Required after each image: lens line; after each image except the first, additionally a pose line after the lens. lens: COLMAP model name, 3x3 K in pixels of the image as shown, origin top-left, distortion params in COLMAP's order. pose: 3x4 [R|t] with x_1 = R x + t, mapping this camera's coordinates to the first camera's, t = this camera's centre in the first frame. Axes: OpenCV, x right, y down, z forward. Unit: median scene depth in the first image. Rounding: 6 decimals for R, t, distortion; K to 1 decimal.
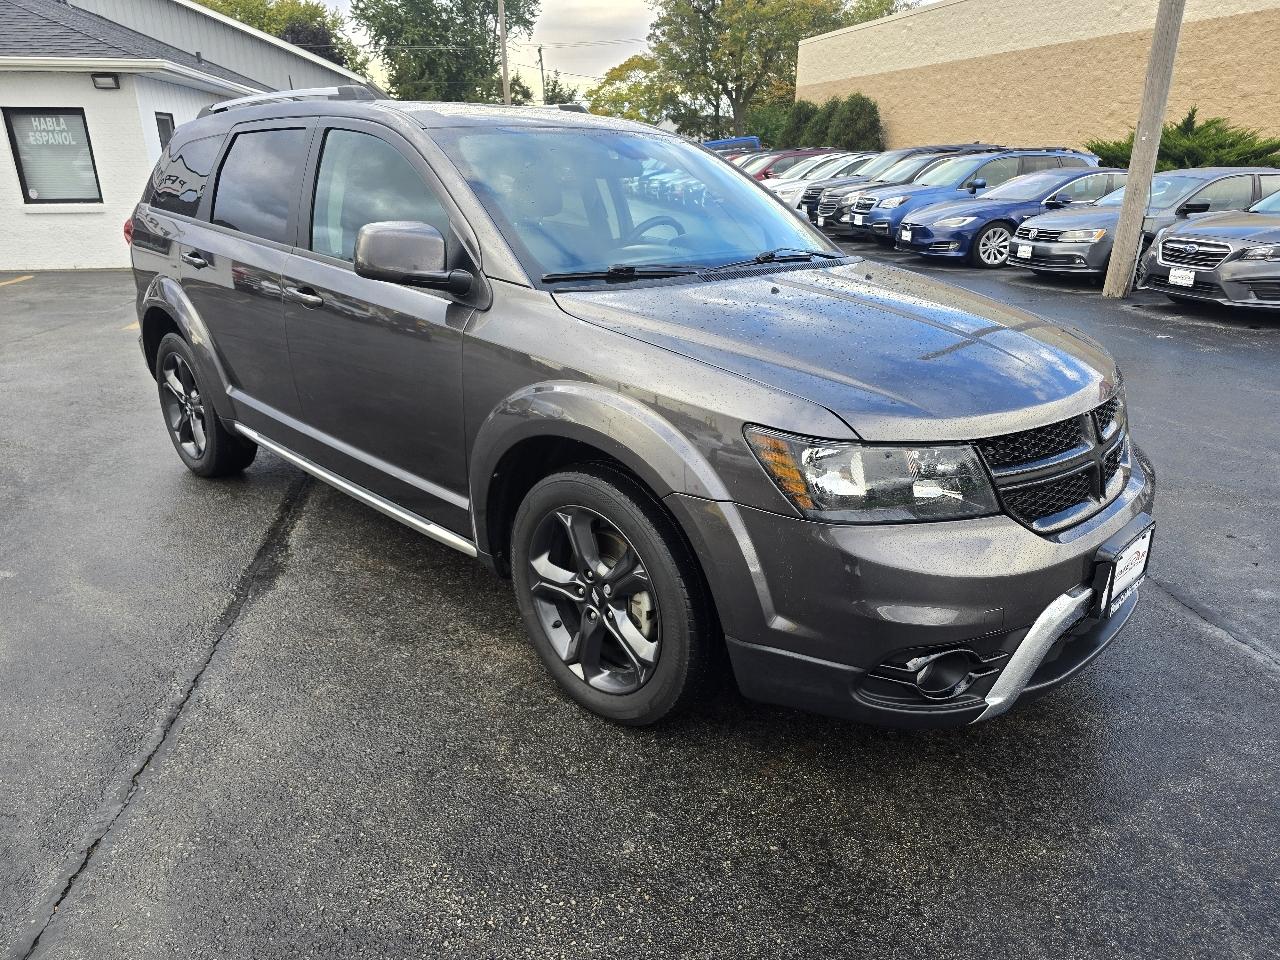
lens RADIAL K [[875.1, 0, 640.0], [0, 875.1, 480.0], [0, 0, 1]] dist [0.058836, -0.049389]
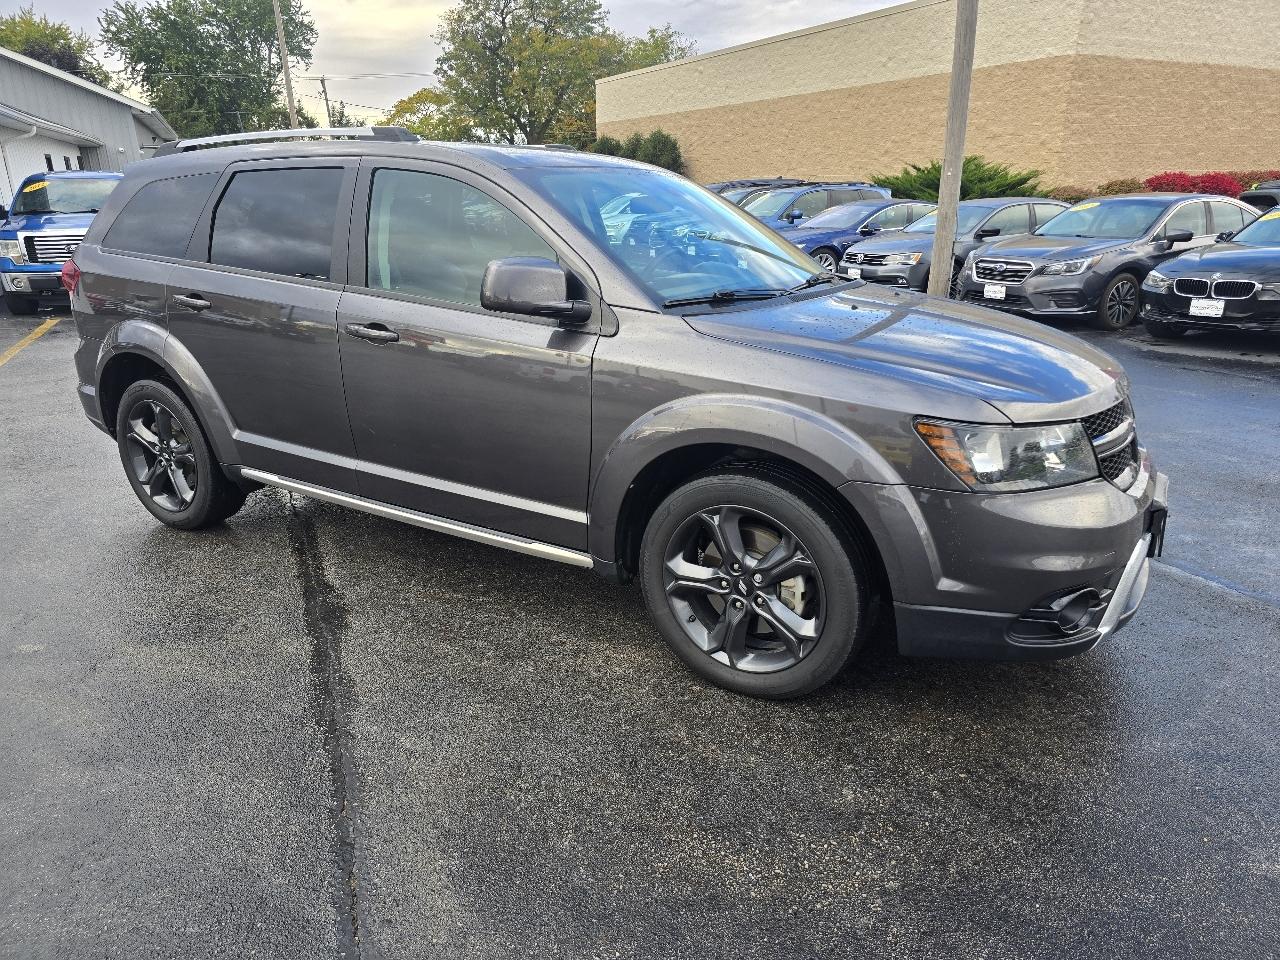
lens RADIAL K [[870.7, 0, 650.9], [0, 870.7, 475.3], [0, 0, 1]] dist [0.064821, -0.051860]
pose [[0.971198, -0.078737, 0.224887, -0.109055], [0.086788, 0.995884, -0.026130, 0.003131], [-0.221904, 0.044895, 0.974034, -0.015023]]
